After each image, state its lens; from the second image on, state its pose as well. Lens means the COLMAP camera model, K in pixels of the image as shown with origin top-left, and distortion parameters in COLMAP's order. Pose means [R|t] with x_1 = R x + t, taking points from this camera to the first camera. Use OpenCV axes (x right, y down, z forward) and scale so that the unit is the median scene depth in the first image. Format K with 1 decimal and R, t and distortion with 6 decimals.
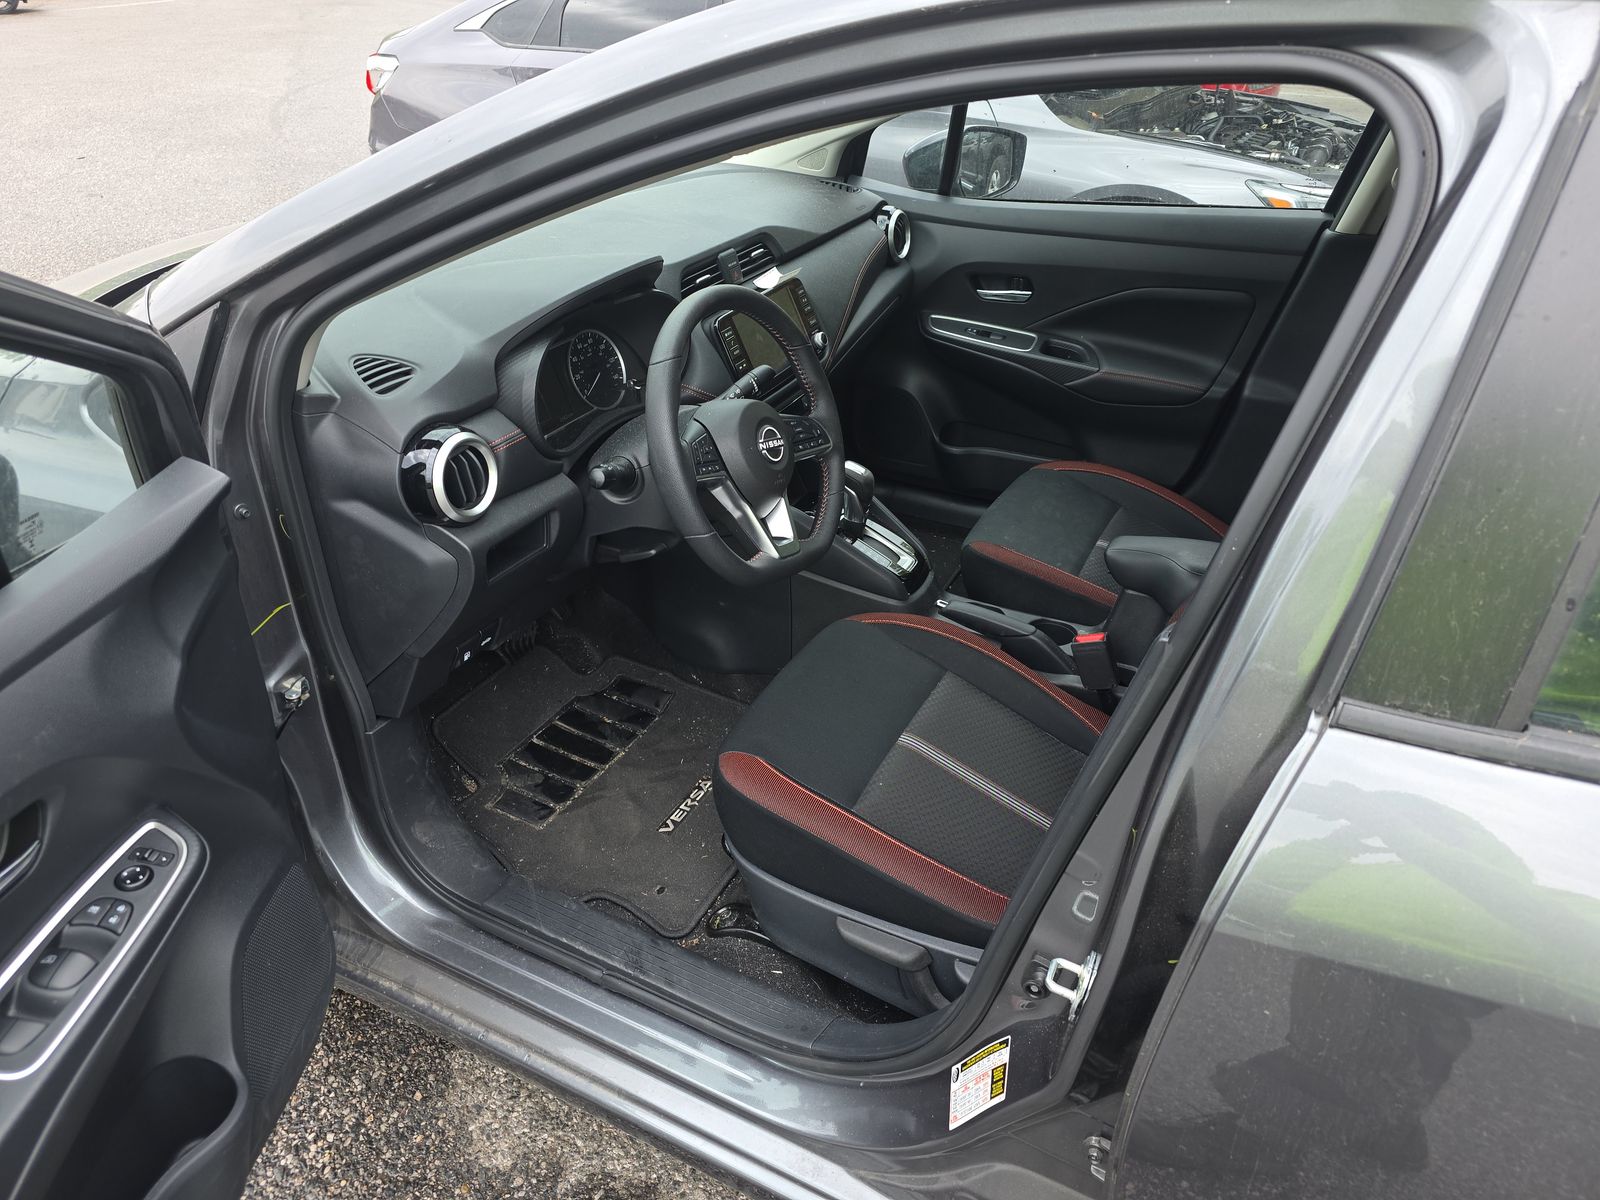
lens RADIAL K [[1103.6, 0, 795.2], [0, 1103.6, 604.5], [0, 0, 1]] dist [0.042669, -0.043564]
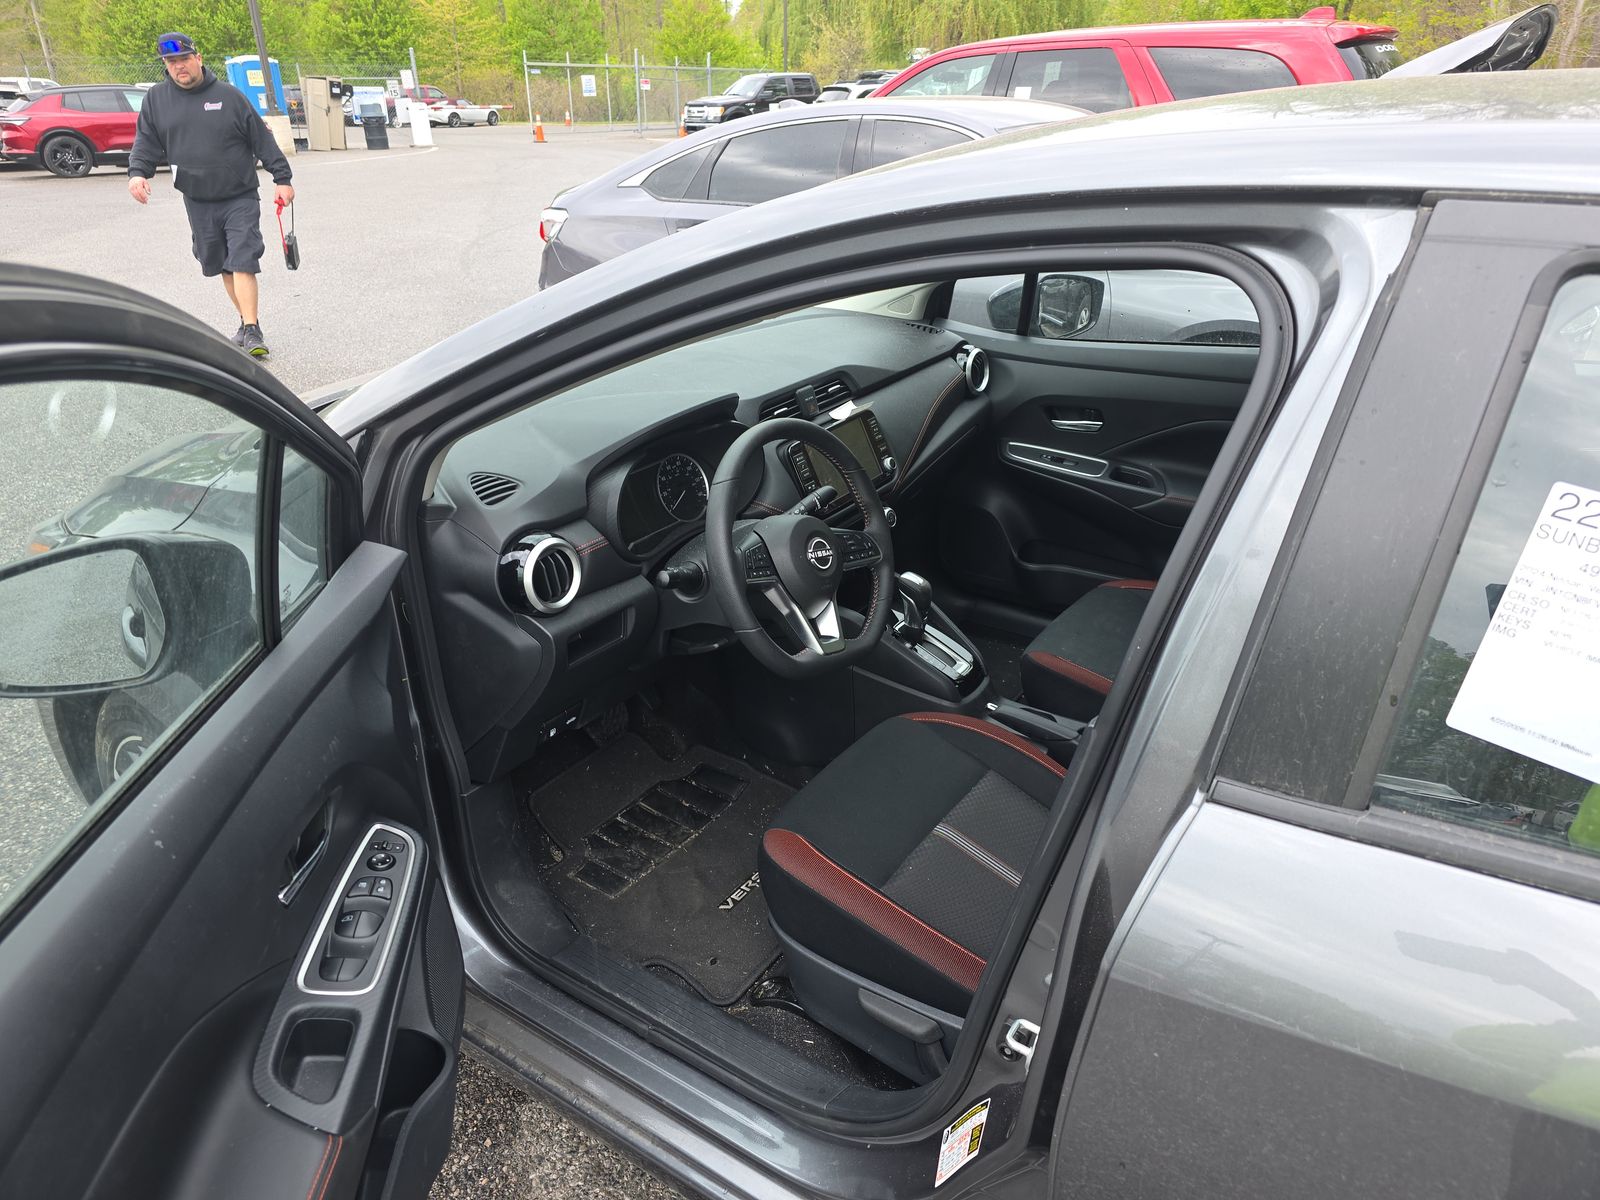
lens RADIAL K [[1103.6, 0, 799.0], [0, 1103.6, 592.5], [0, 0, 1]] dist [0.042669, -0.043564]
pose [[0.991656, 0.029390, -0.125517, 0.093811], [-0.043504, 0.992842, -0.111230, 0.019428], [0.121349, 0.115763, 0.985836, -0.108119]]
